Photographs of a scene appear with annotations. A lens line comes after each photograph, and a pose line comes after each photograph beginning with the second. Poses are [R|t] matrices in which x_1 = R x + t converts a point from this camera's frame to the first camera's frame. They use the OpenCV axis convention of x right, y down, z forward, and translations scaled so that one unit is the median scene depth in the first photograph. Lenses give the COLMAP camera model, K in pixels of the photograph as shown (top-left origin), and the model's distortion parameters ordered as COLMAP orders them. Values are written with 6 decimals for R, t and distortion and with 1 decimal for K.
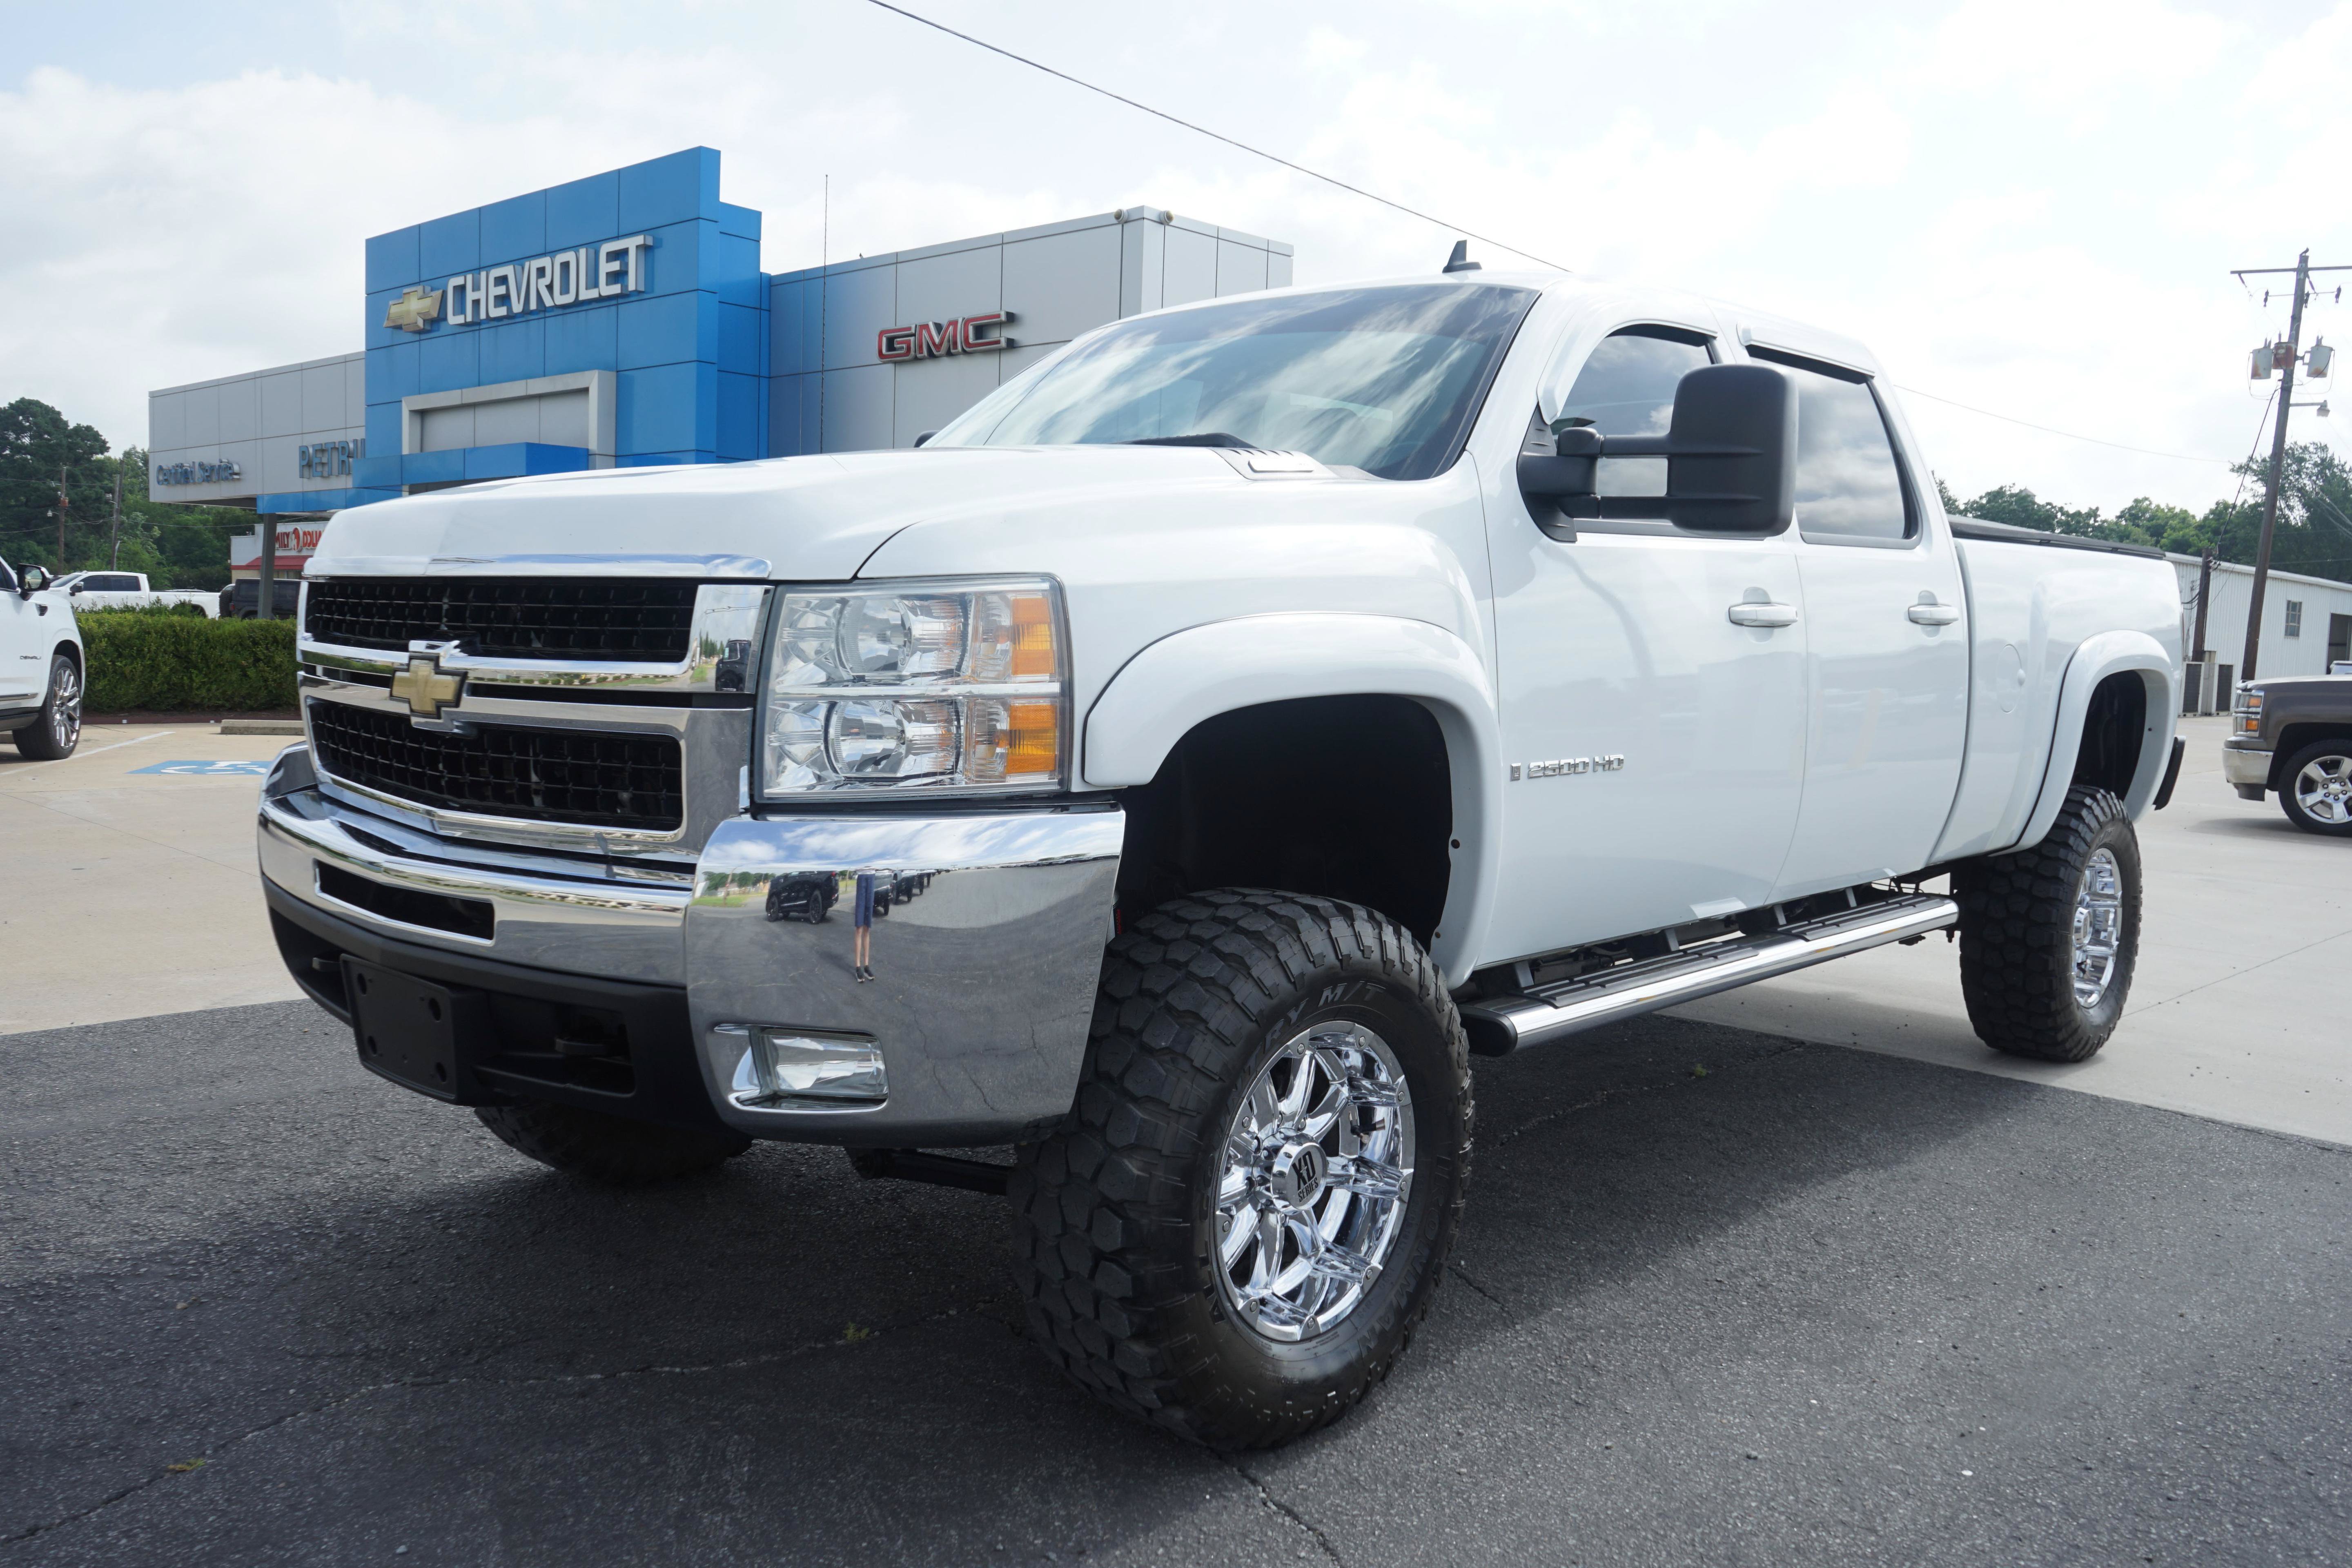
lens RADIAL K [[1883.4, 0, 1181.5], [0, 1883.4, 792.8], [0, 0, 1]] dist [-0.019178, 0.028350]
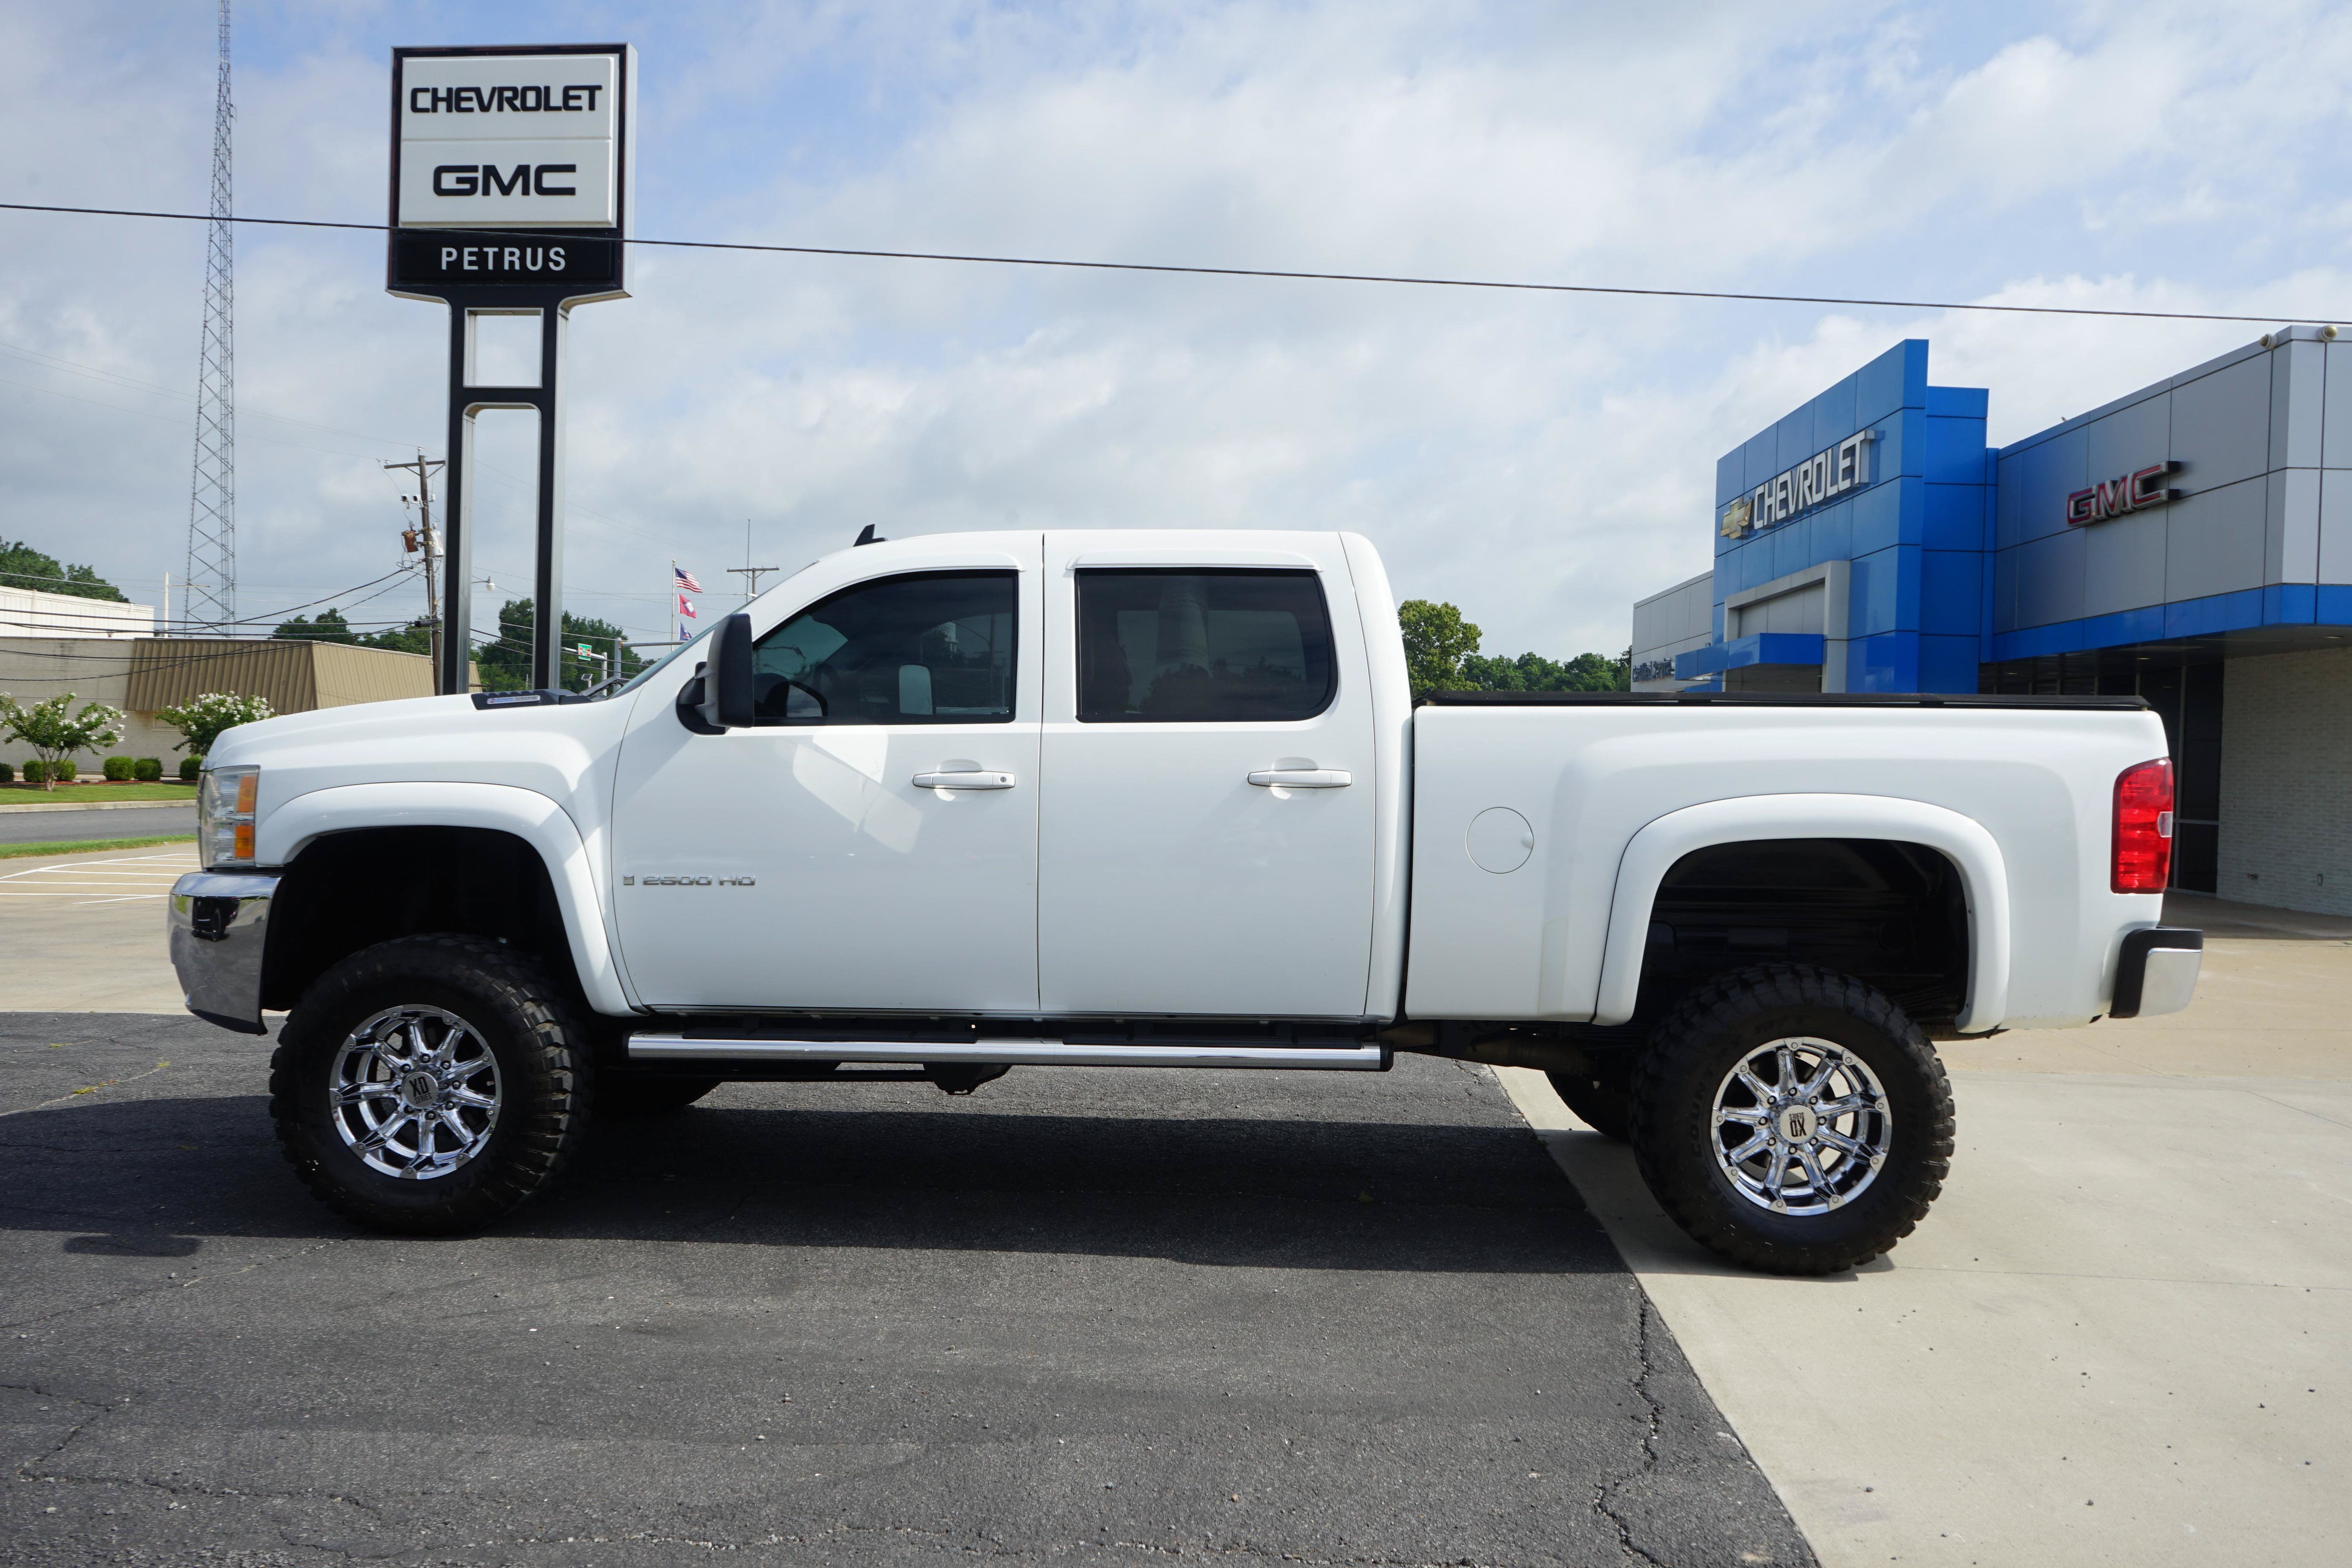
lens RADIAL K [[1883.4, 0, 1176.0], [0, 1883.4, 767.6], [0, 0, 1]] dist [-0.019178, 0.028350]
pose [[0.657821, -0.013465, -0.753054, 0.251333], [-0.068149, 0.994675, -0.077316, -0.002045], [0.750085, 0.102180, 0.653401, 0.044879]]
